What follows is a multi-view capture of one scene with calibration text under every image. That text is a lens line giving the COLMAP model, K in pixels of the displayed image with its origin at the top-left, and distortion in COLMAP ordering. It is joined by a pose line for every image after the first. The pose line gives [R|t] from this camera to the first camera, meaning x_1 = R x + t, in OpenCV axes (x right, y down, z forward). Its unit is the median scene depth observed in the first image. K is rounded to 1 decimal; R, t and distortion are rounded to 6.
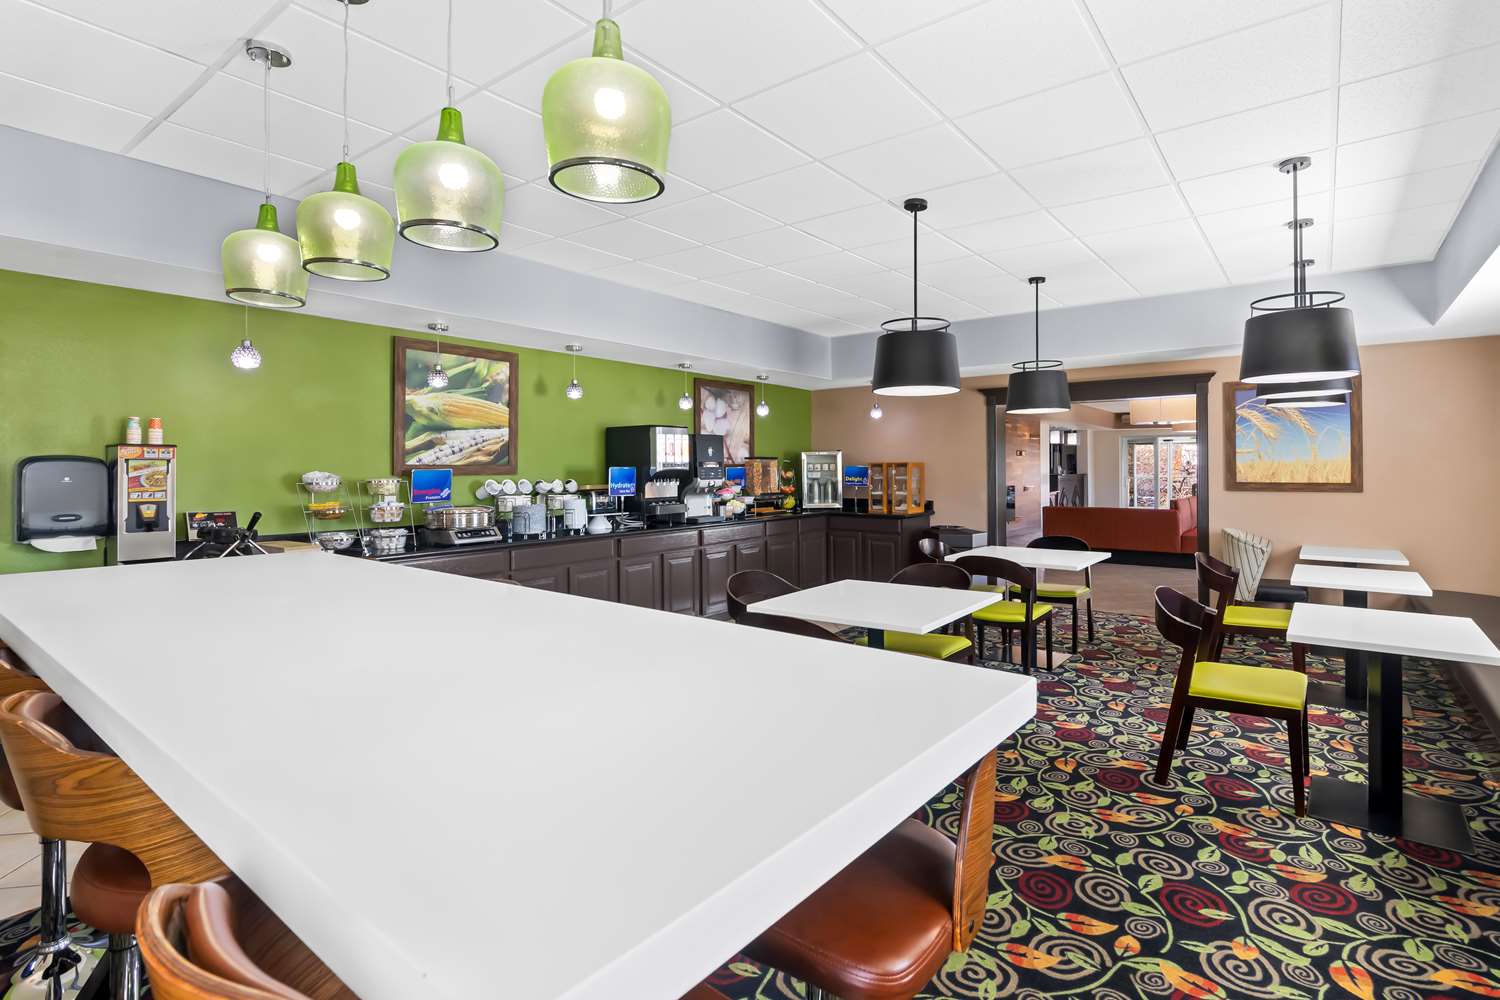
lens RADIAL K [[701.3, 0, 756.9], [0, 701.3, 467.4], [0, 0, 1]] dist [0.000387, 0.000011]
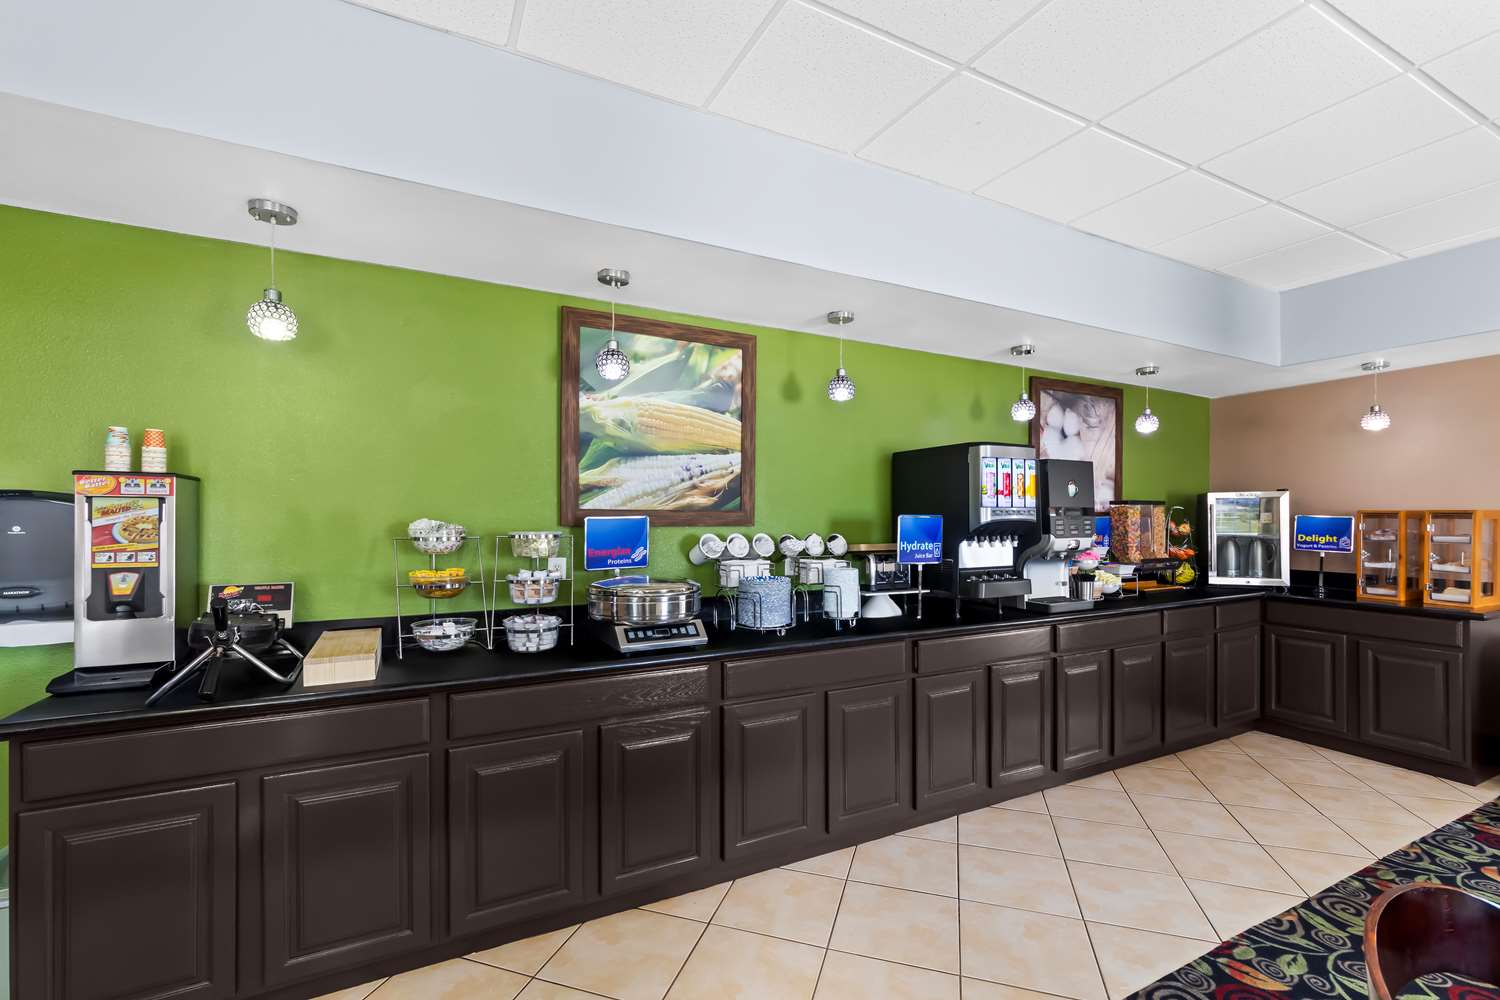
lens RADIAL K [[657.5, 0, 755.0], [0, 657.5, 515.5], [0, 0, 1]] dist [-0.000541, -0.000034]
pose [[0.916883, 0.006497, -0.399104, -0.098749], [-0.006555, 0.999978, 0.001219, 0.000093], [0.399103, 0.001498, 0.916905, 0.437731]]
